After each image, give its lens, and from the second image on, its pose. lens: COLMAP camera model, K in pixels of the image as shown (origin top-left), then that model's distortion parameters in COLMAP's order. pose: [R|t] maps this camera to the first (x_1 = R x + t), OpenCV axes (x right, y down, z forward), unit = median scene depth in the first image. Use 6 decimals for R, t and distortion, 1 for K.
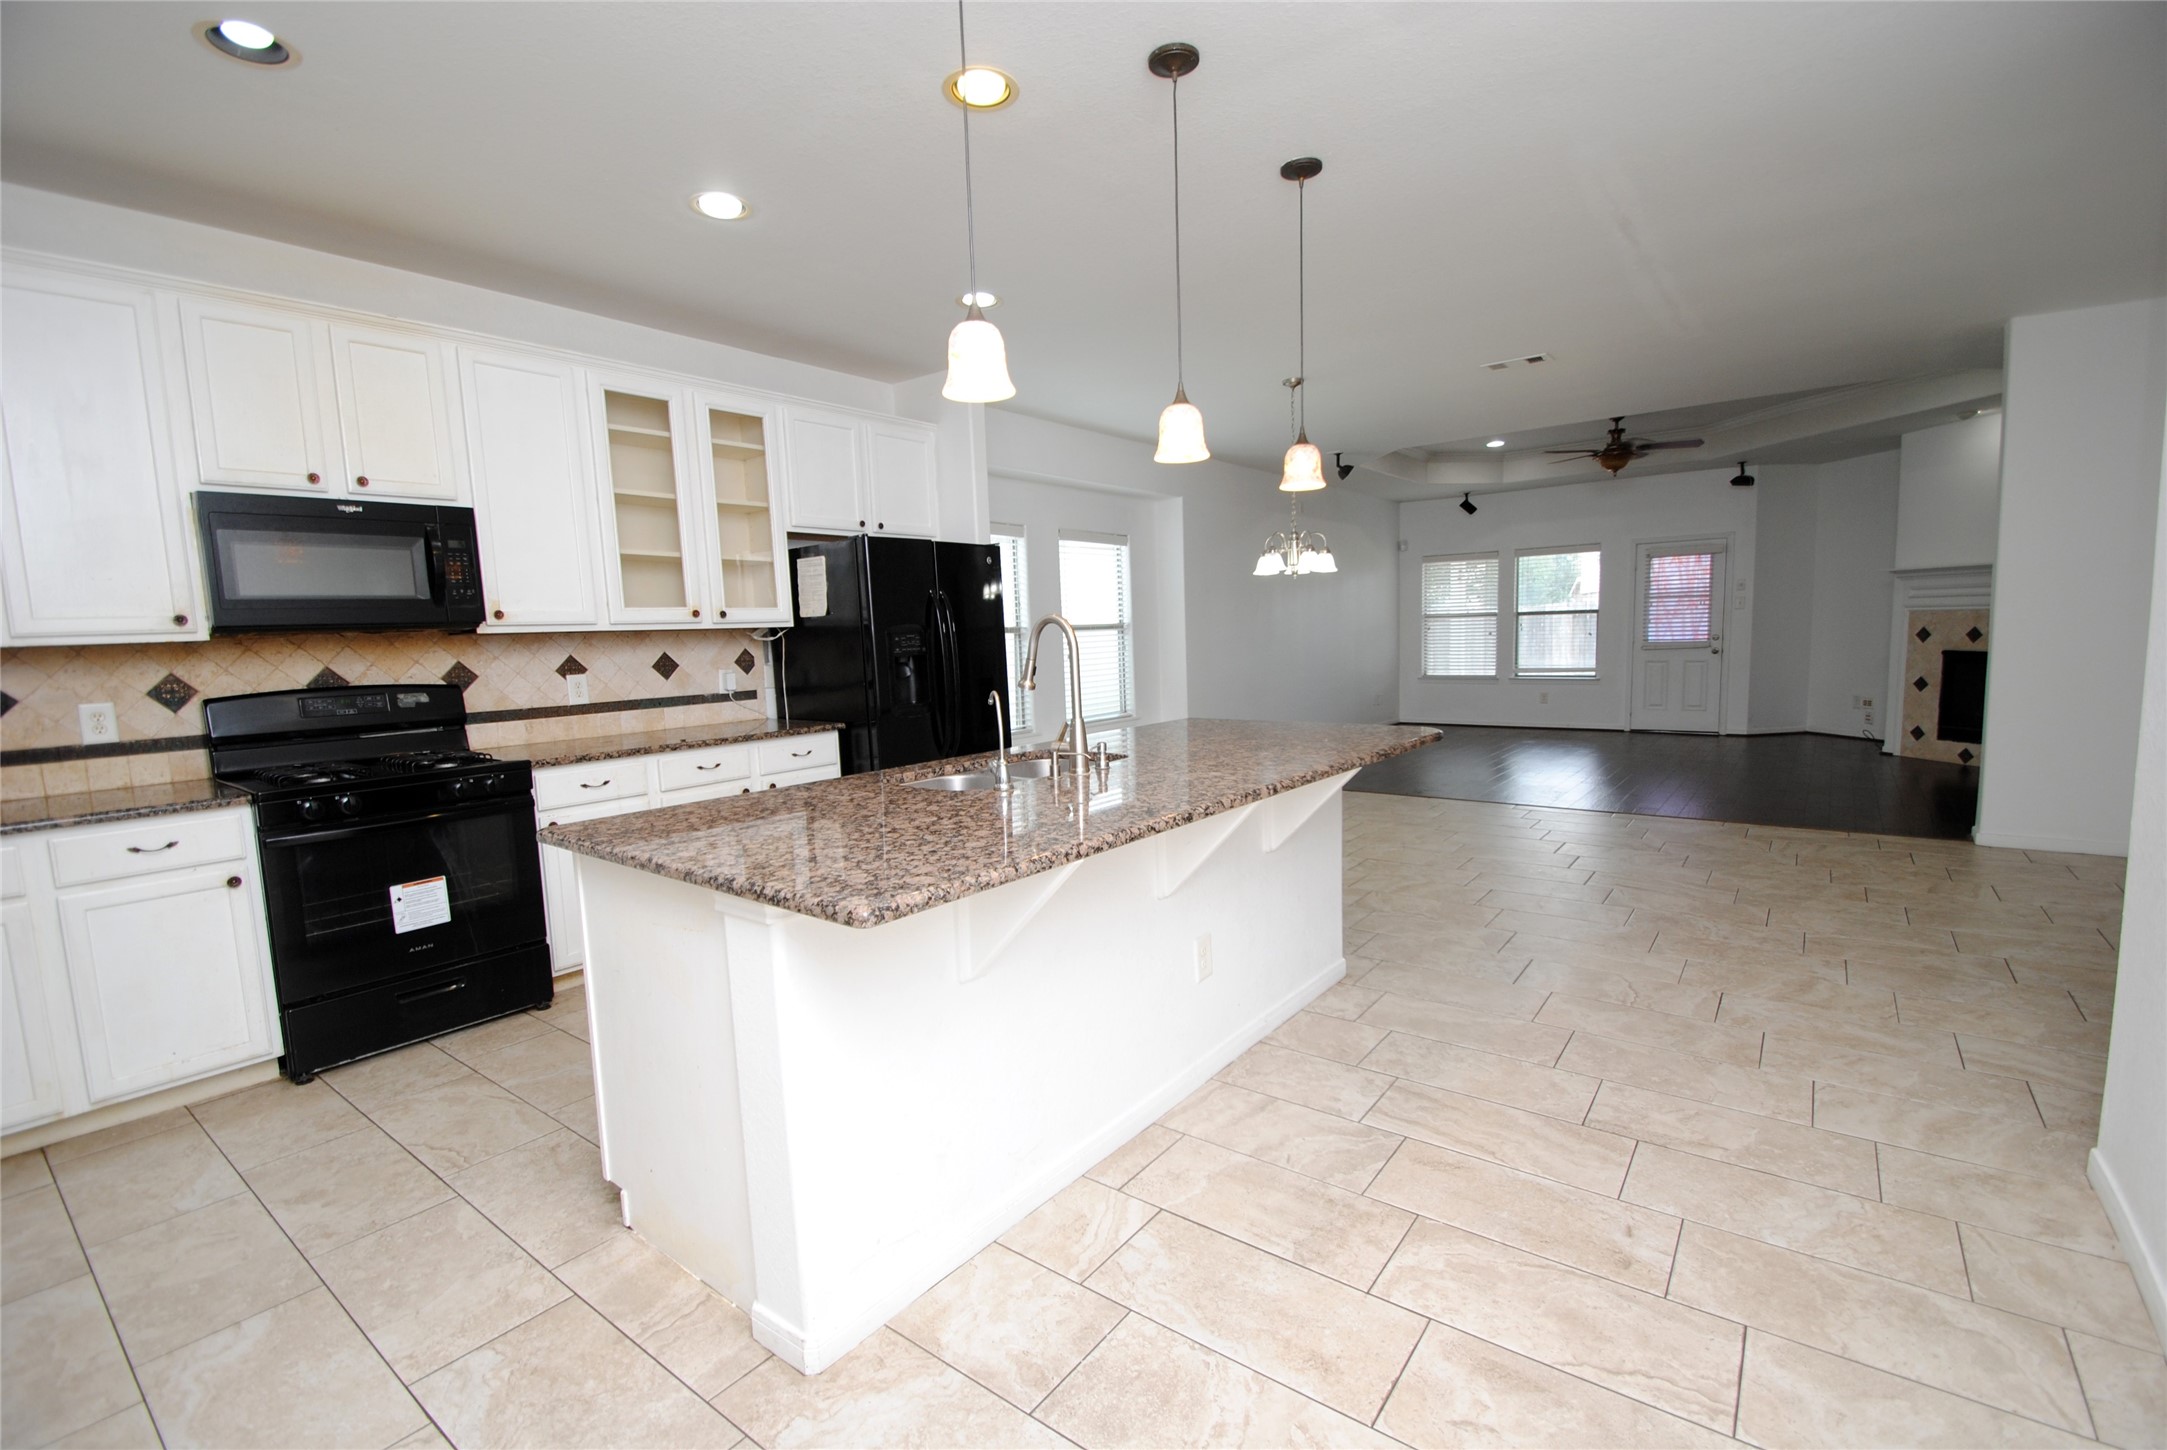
lens RADIAL K [[949.6, 0, 1090.4], [0, 949.6, 736.7], [0, 0, 1]] dist [0.014169, -0.015179]
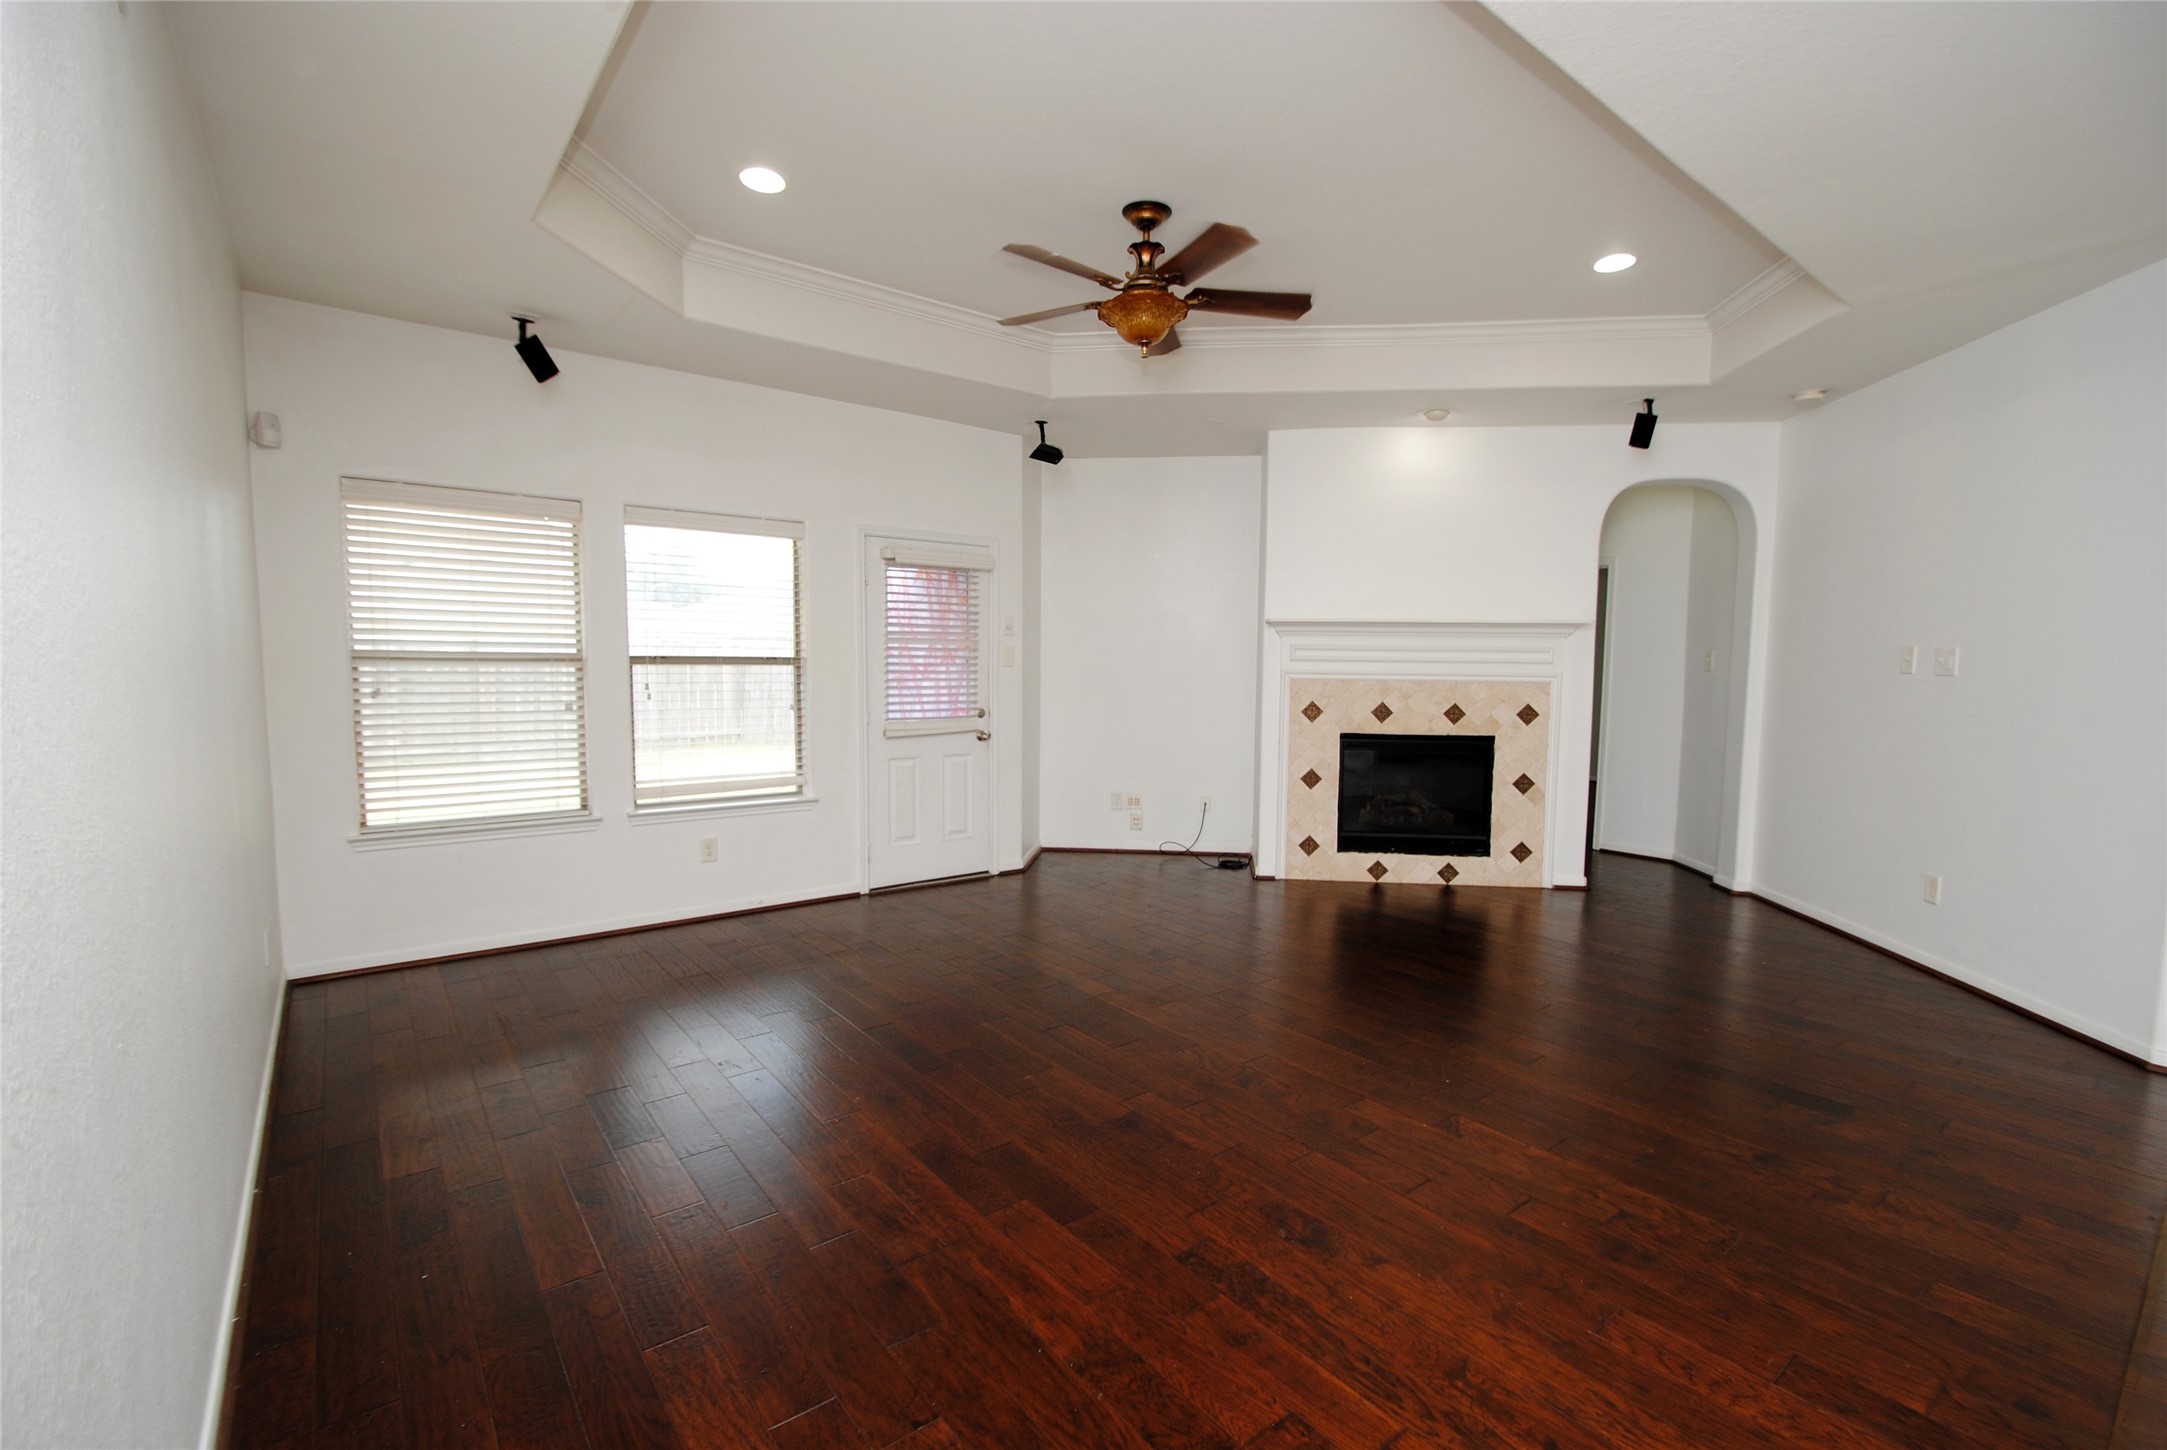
lens RADIAL K [[949.6, 0, 1090.4], [0, 949.6, 736.7], [0, 0, 1]] dist [0.014169, -0.015179]
pose [[0.239001, -0.041705, 0.970123, 0.239193], [0.092607, 0.995502, 0.019981, -0.225566], [-0.966593, 0.085064, 0.241788, 1.881831]]
